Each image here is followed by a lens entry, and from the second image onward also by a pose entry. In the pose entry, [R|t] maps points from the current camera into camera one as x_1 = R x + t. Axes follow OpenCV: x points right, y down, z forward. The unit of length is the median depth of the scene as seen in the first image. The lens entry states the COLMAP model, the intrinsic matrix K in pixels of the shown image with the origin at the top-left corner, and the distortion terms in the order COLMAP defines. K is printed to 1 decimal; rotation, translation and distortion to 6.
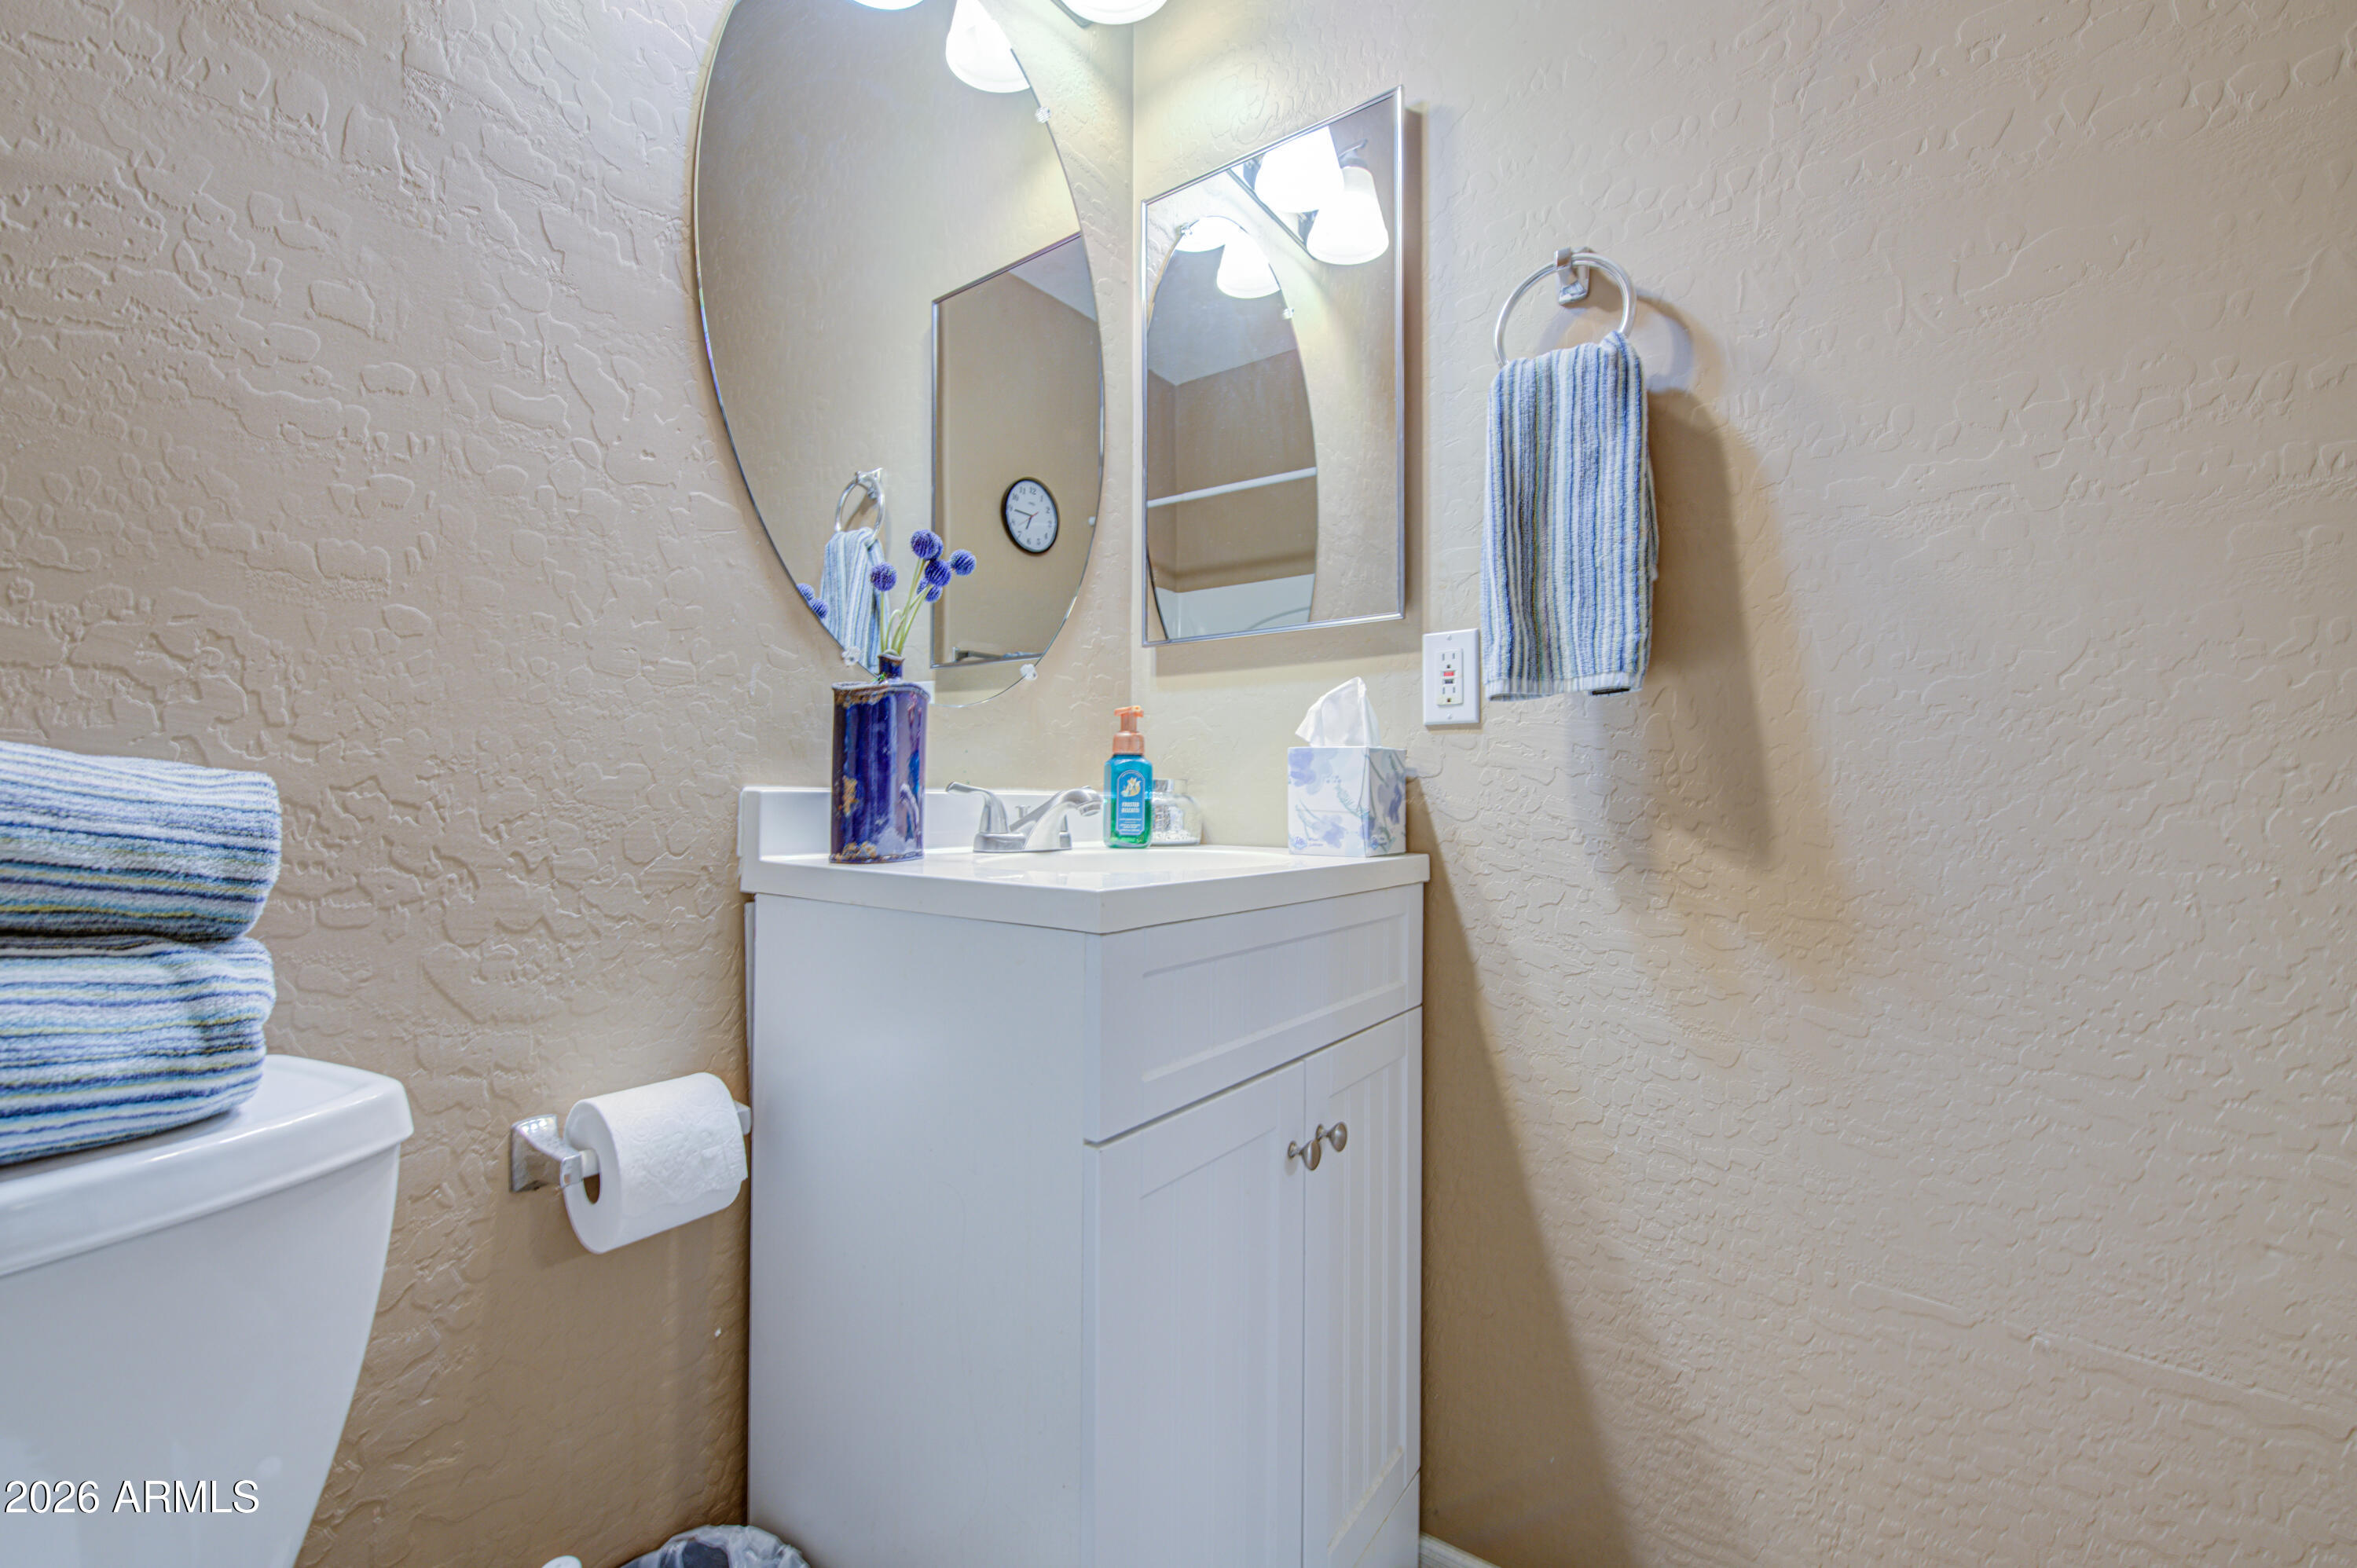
lens RADIAL K [[972.1, 0, 1155.7], [0, 972.1, 814.3], [0, 0, 1]] dist [0.000467, -0.000463]
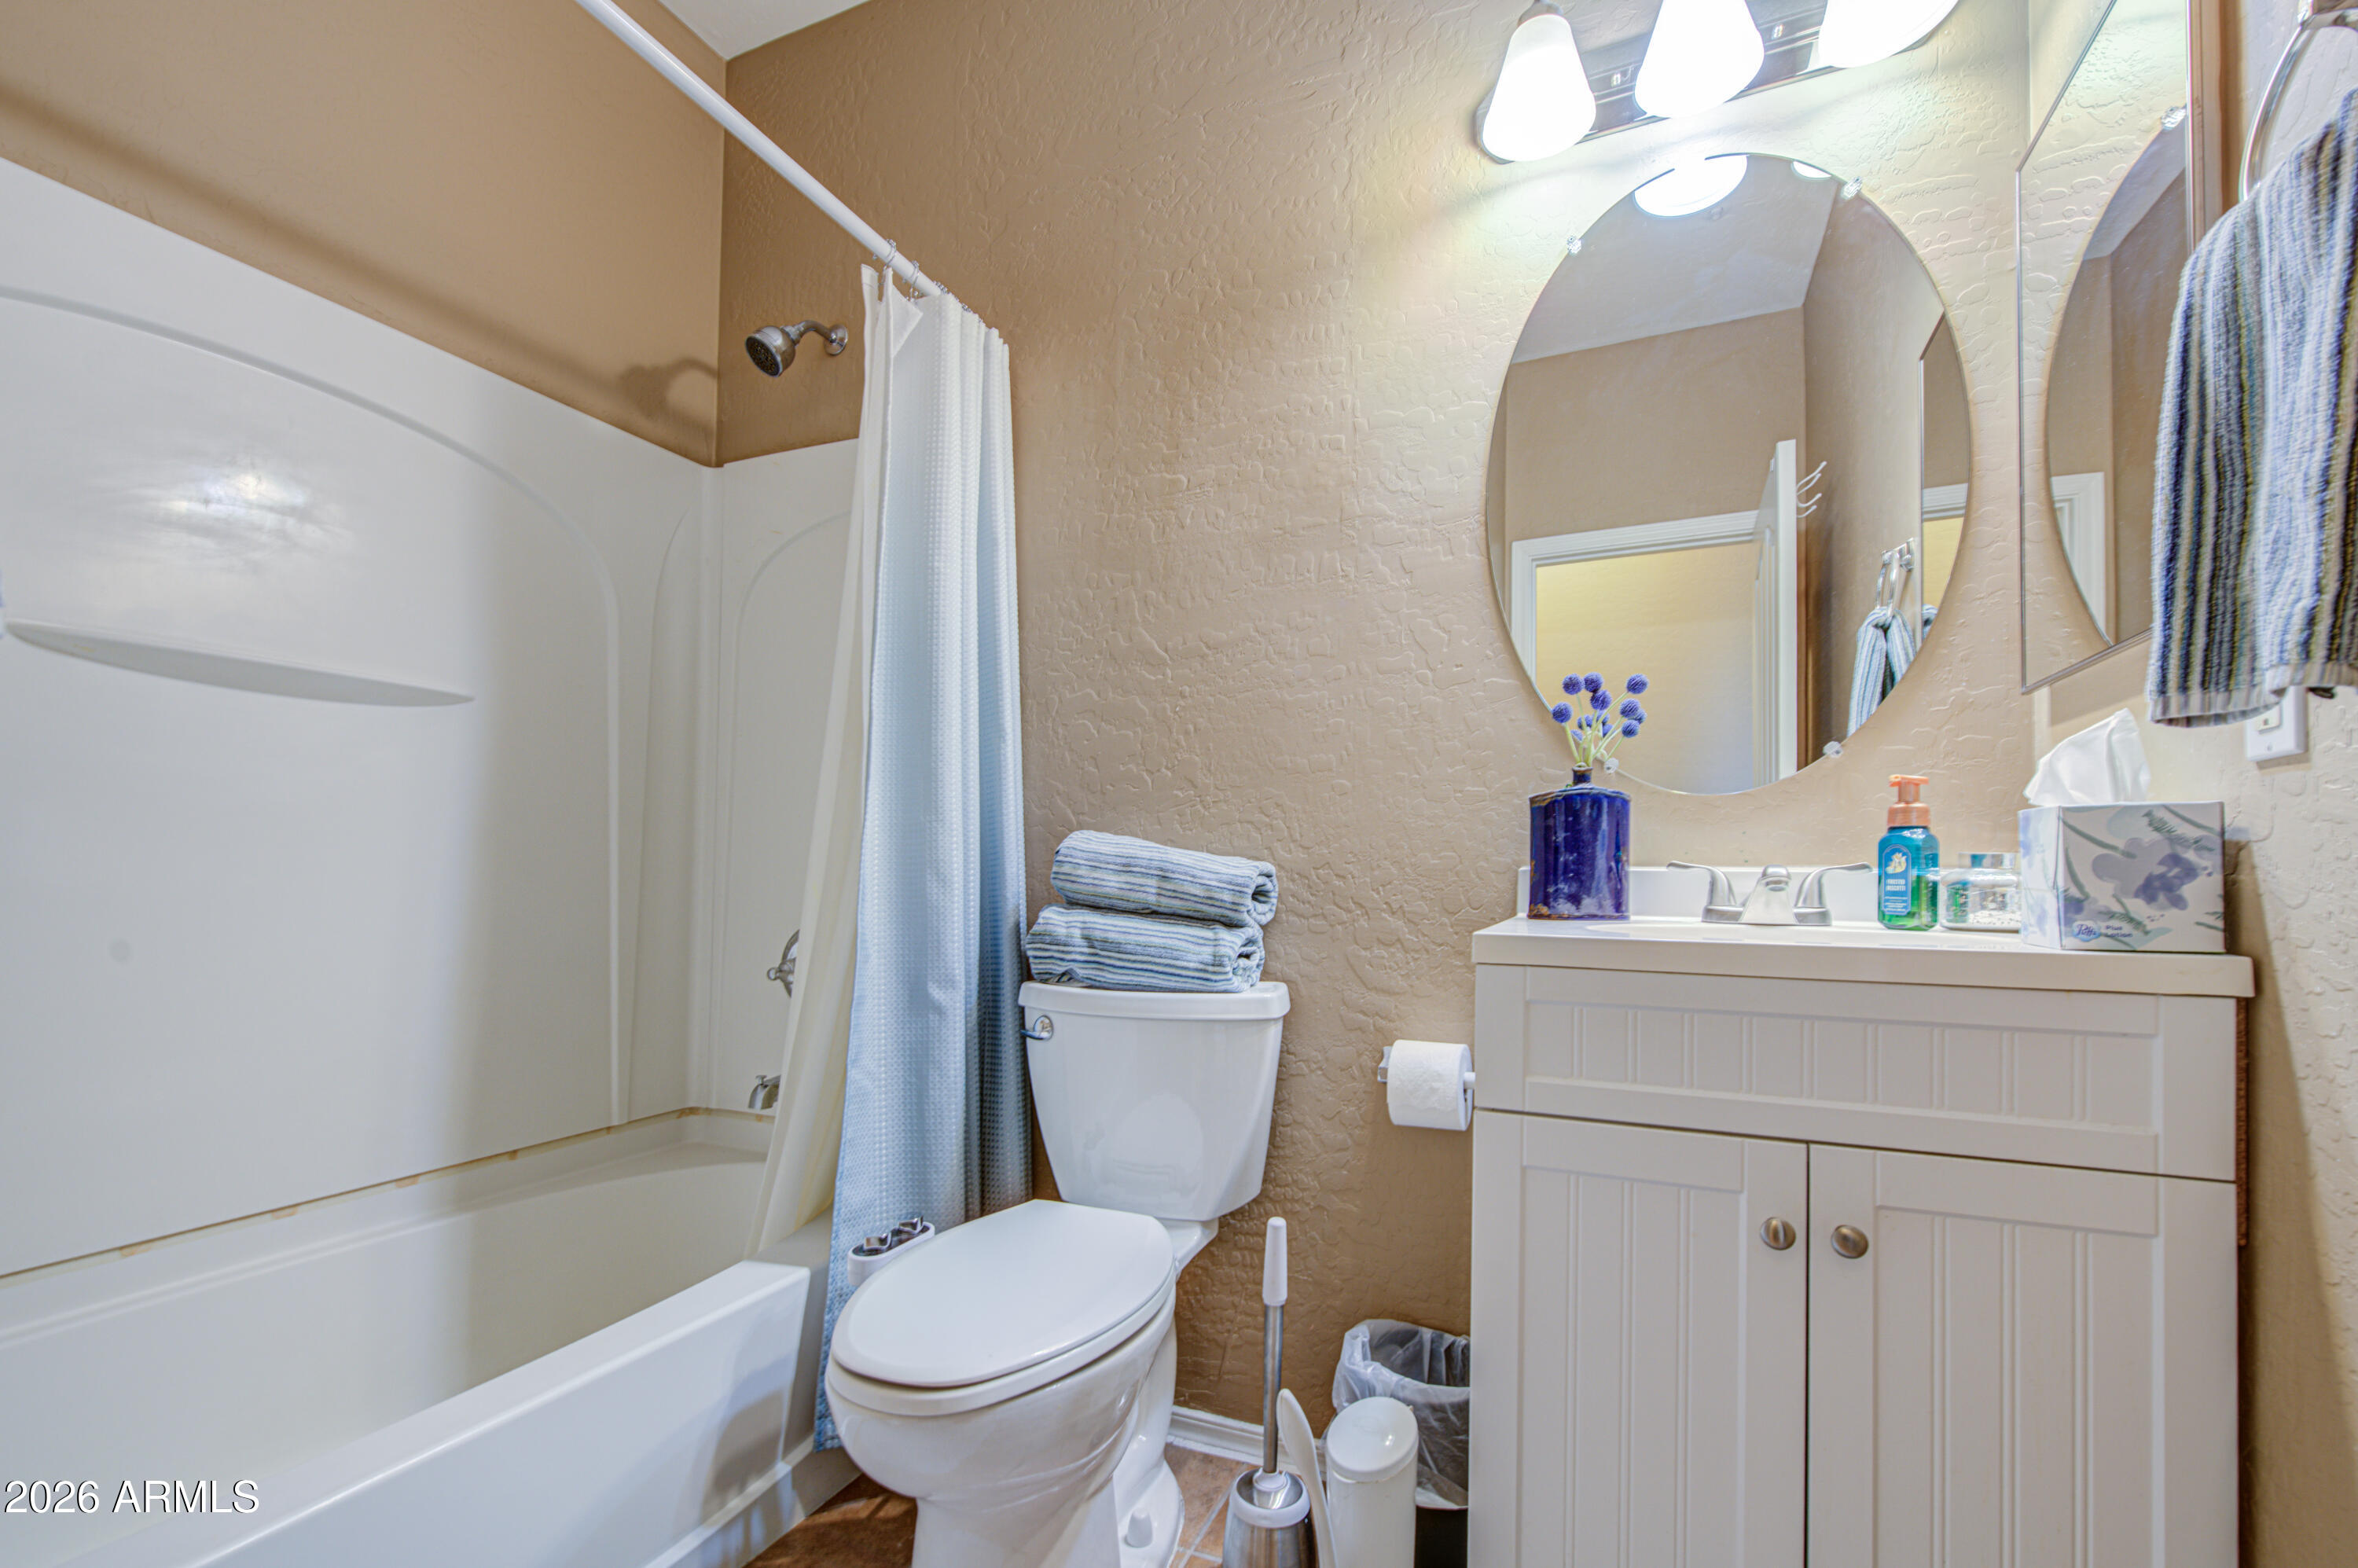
lens RADIAL K [[954.0, 0, 1219.5], [0, 954.0, 887.4], [0, 0, 1]] dist [0.000659, -0.000963]
pose [[0.251818, 0.009963, -0.967723, 0.891103], [-0.024244, 0.999698, 0.003984, 0.009559], [0.967471, 0.022458, 0.251984, 0.191572]]
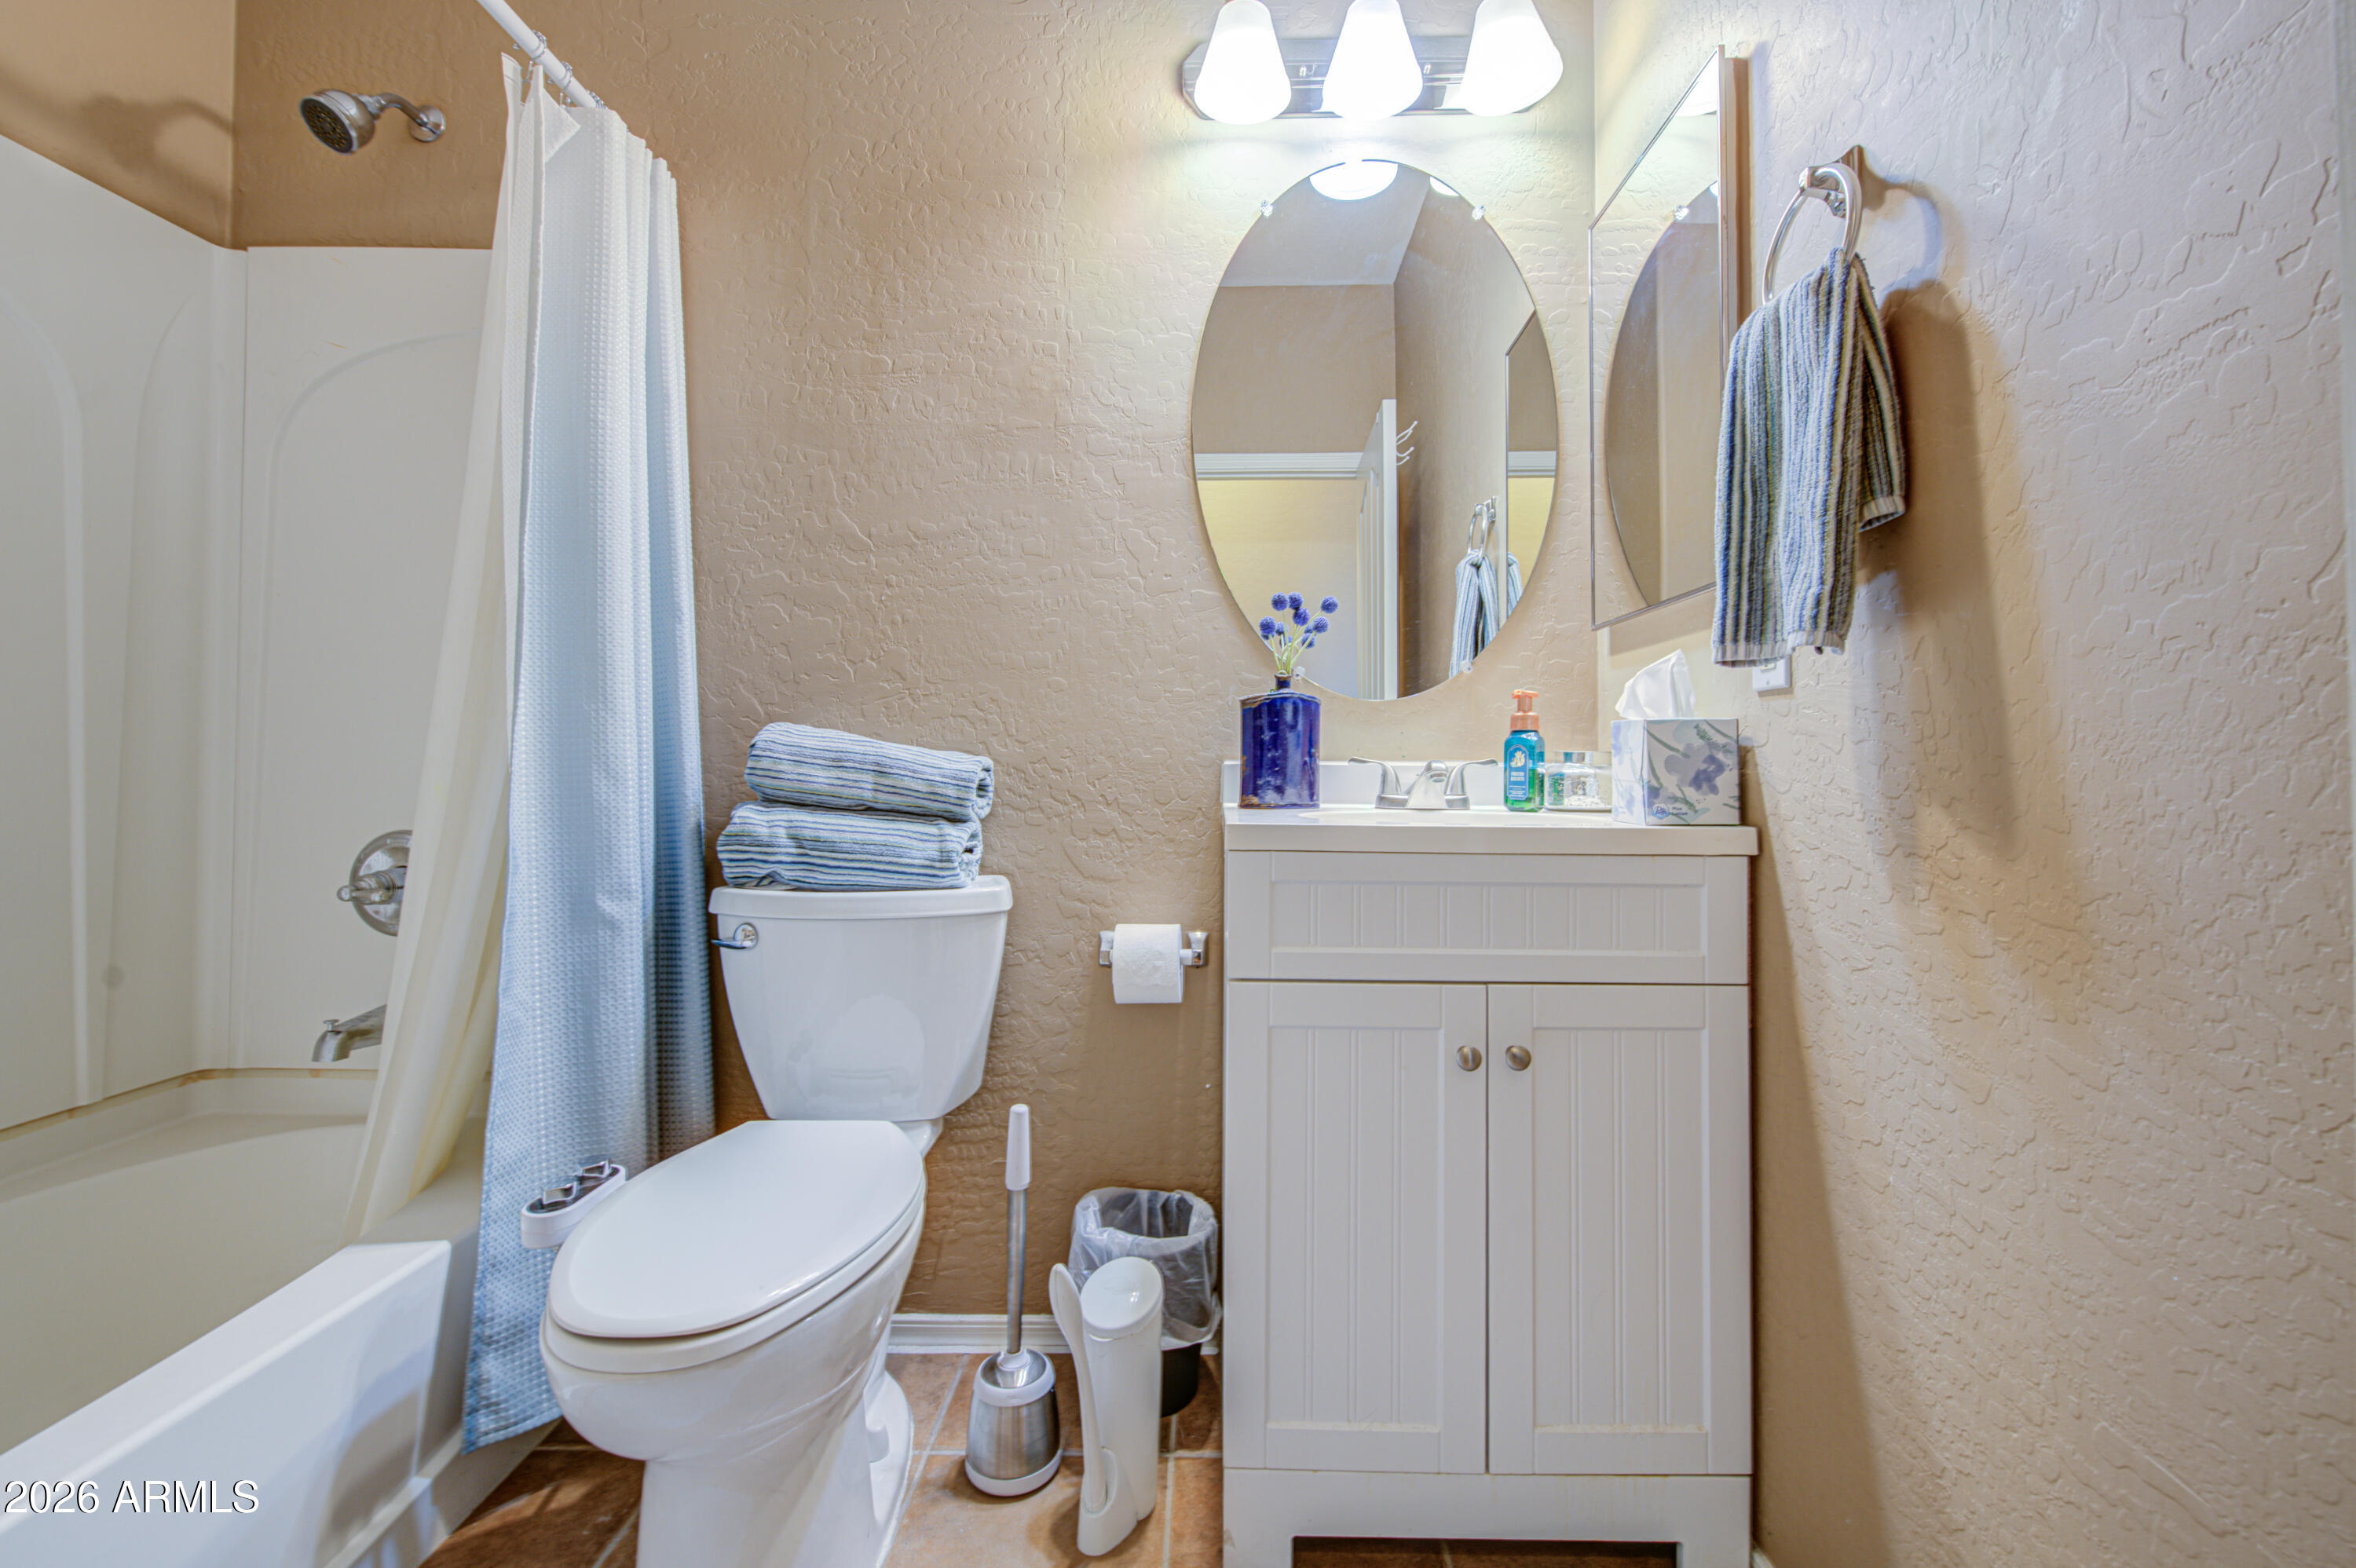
lens RADIAL K [[944.0, 0, 1186.3], [0, 944.0, 784.6], [0, 0, 1]] dist [0.000179, -0.001171]
pose [[0.586881, 0.015162, -0.809531, 0.854312], [-0.016746, 0.999838, 0.006586, 0.002768], [0.809500, 0.009691, 0.587040, 0.009045]]
